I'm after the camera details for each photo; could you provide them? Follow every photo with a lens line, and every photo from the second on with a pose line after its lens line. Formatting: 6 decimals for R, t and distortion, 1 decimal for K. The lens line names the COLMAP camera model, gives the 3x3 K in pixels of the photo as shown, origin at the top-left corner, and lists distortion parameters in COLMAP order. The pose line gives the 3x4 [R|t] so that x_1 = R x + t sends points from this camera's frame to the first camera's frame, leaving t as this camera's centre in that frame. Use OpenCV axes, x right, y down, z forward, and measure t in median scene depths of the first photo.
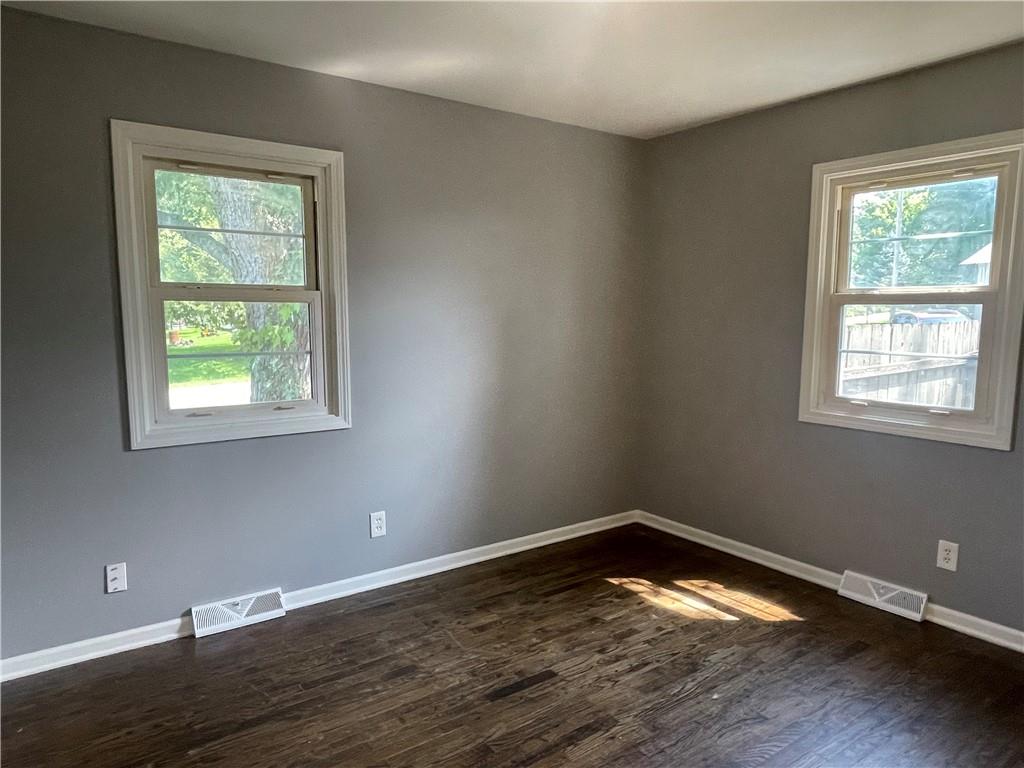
lens RADIAL K [[699.1, 0, 512.0], [0, 699.1, 384.0], [0, 0, 1]] dist [-0.001792, -0.000478]
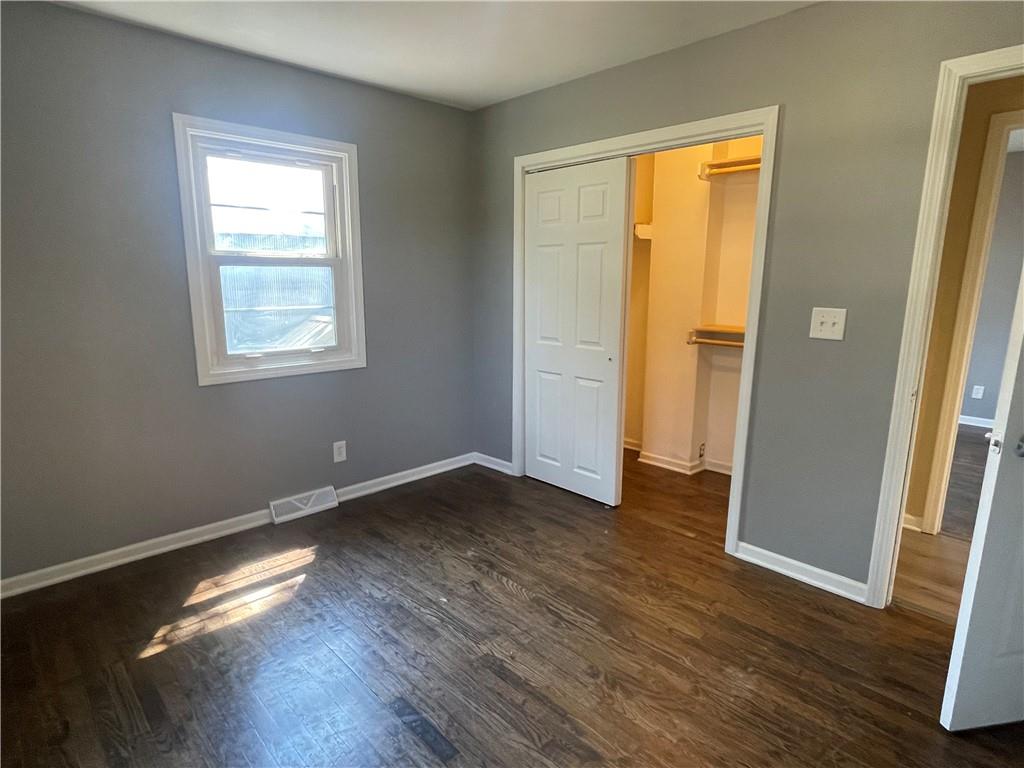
lens RADIAL K [[568.3, 0, 512.0], [0, 568.3, 384.0], [0, 0, 1]] dist [0.004022, 0.000556]
pose [[-0.124018, -0.195692, 0.972792, -0.477532], [0.096212, 0.973370, 0.208074, -0.084170], [-0.987605, 0.119399, -0.101887, 0.746058]]
